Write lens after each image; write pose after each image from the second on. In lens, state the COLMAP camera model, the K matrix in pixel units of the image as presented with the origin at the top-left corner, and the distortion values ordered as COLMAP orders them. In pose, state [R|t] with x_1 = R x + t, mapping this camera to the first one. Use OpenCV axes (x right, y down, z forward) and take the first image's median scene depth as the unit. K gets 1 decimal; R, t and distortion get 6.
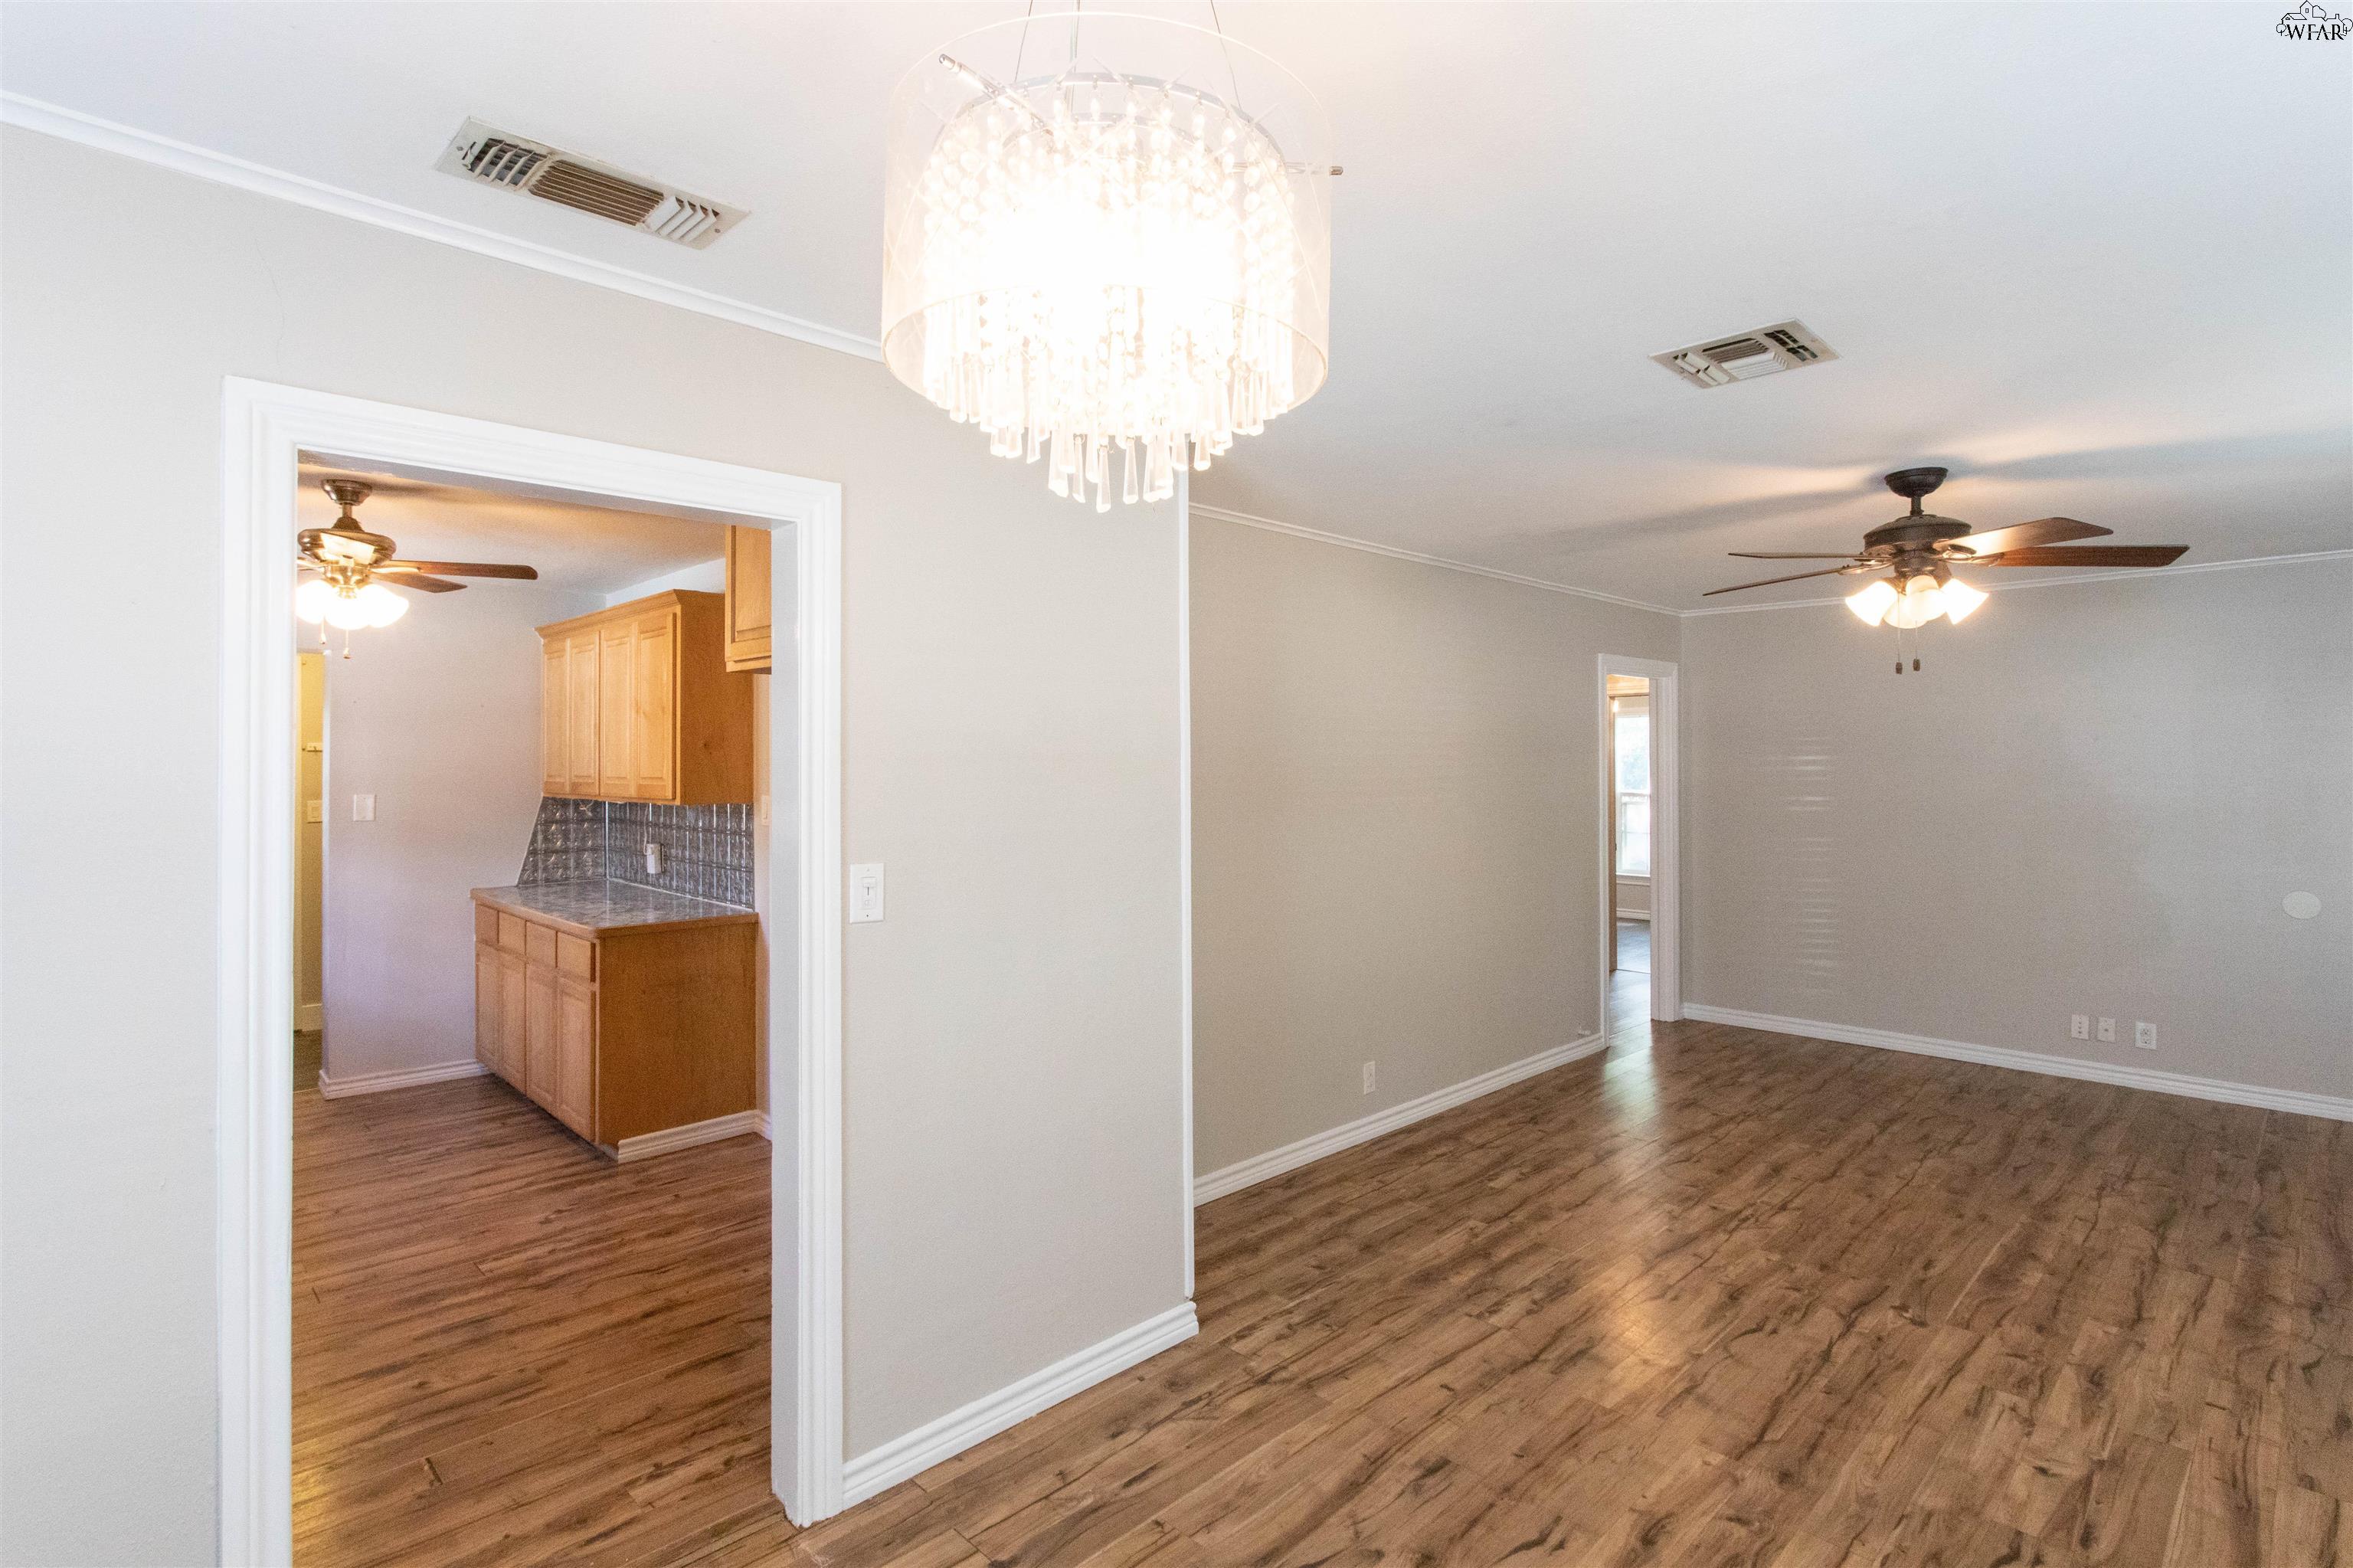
lens RADIAL K [[1149.6, 0, 1177.4], [0, 1149.6, 753.7], [0, 0, 1]] dist [0.001659, 0.000343]
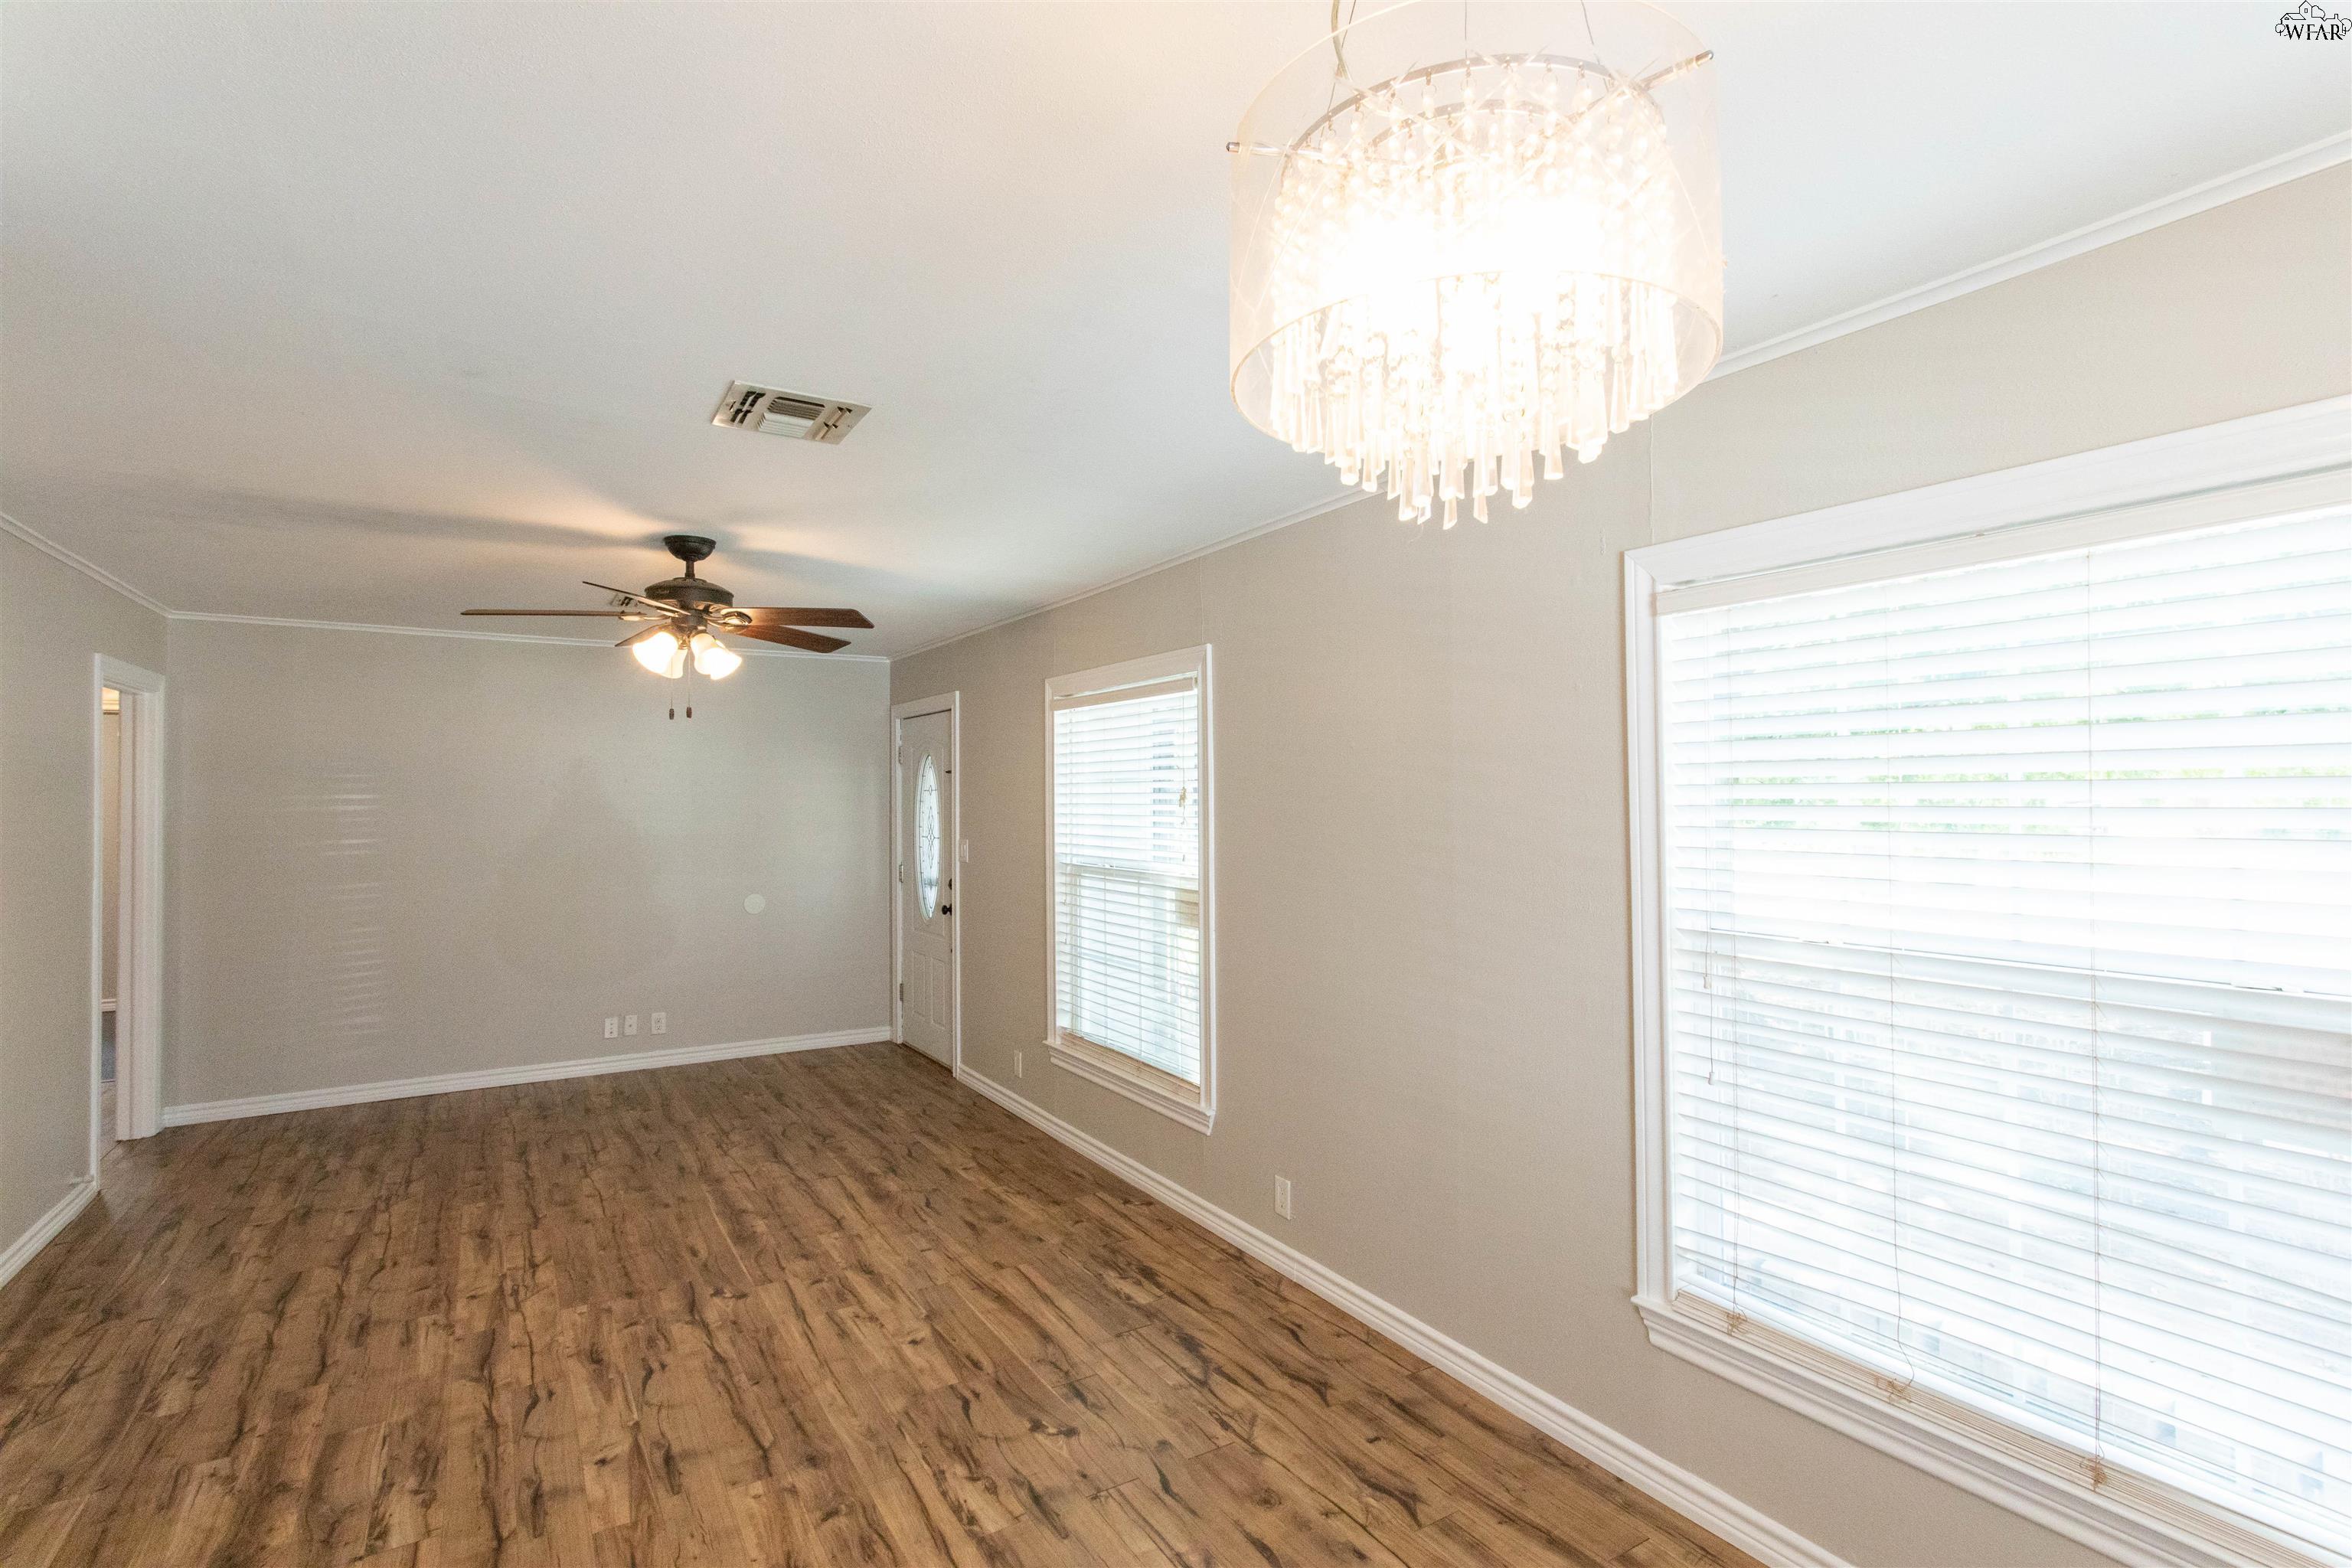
lens RADIAL K [[1108.4, 0, 1176.0], [0, 1108.4, 784.0], [0, 0, 1]] dist [0.002873, 0.000287]
pose [[0.220271, 0.012827, 0.975354, -0.308251], [-0.004032, 0.999917, -0.012239, 0.003056], [-0.975430, -0.001237, 0.220304, 0.320367]]
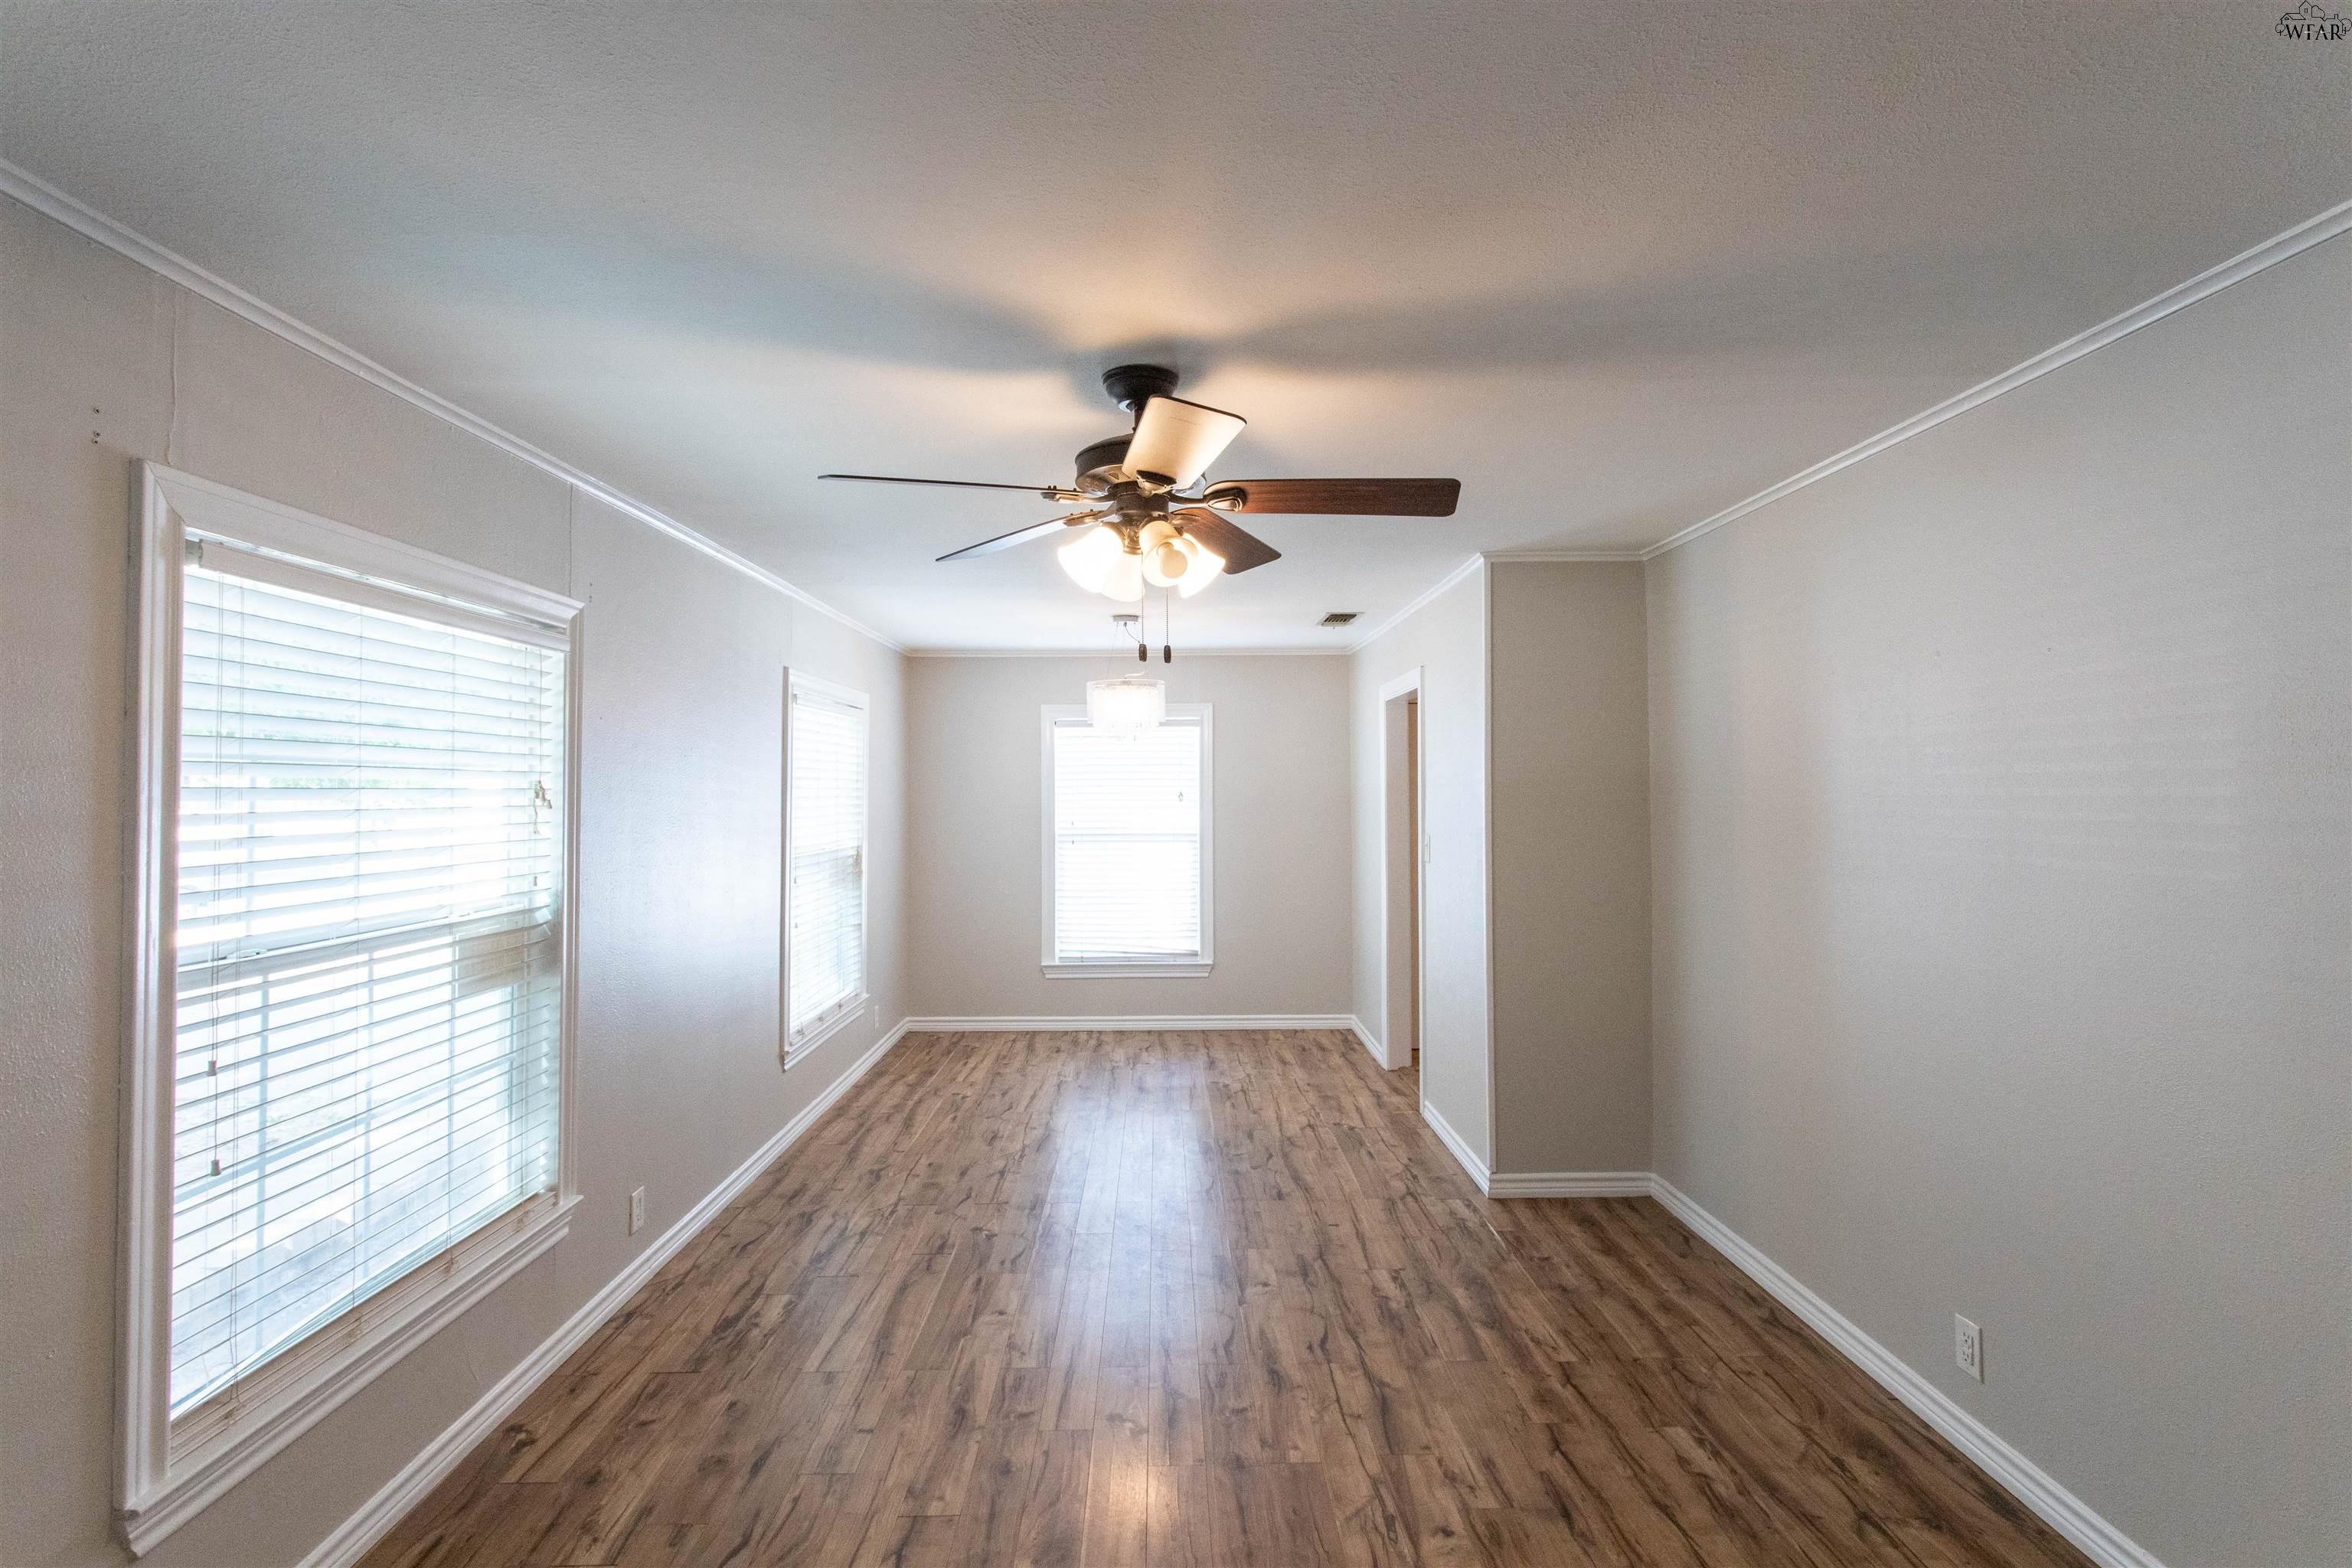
lens RADIAL K [[1118.9, 0, 1177.8], [0, 1118.9, 760.9], [0, 0, 1]] dist [0.000939, 0.000393]
pose [[-0.689210, -0.012584, -0.724452, 1.162824], [0.013218, 0.999464, -0.029936, 0.007739], [0.724441, -0.030208, -0.688674, 1.538096]]
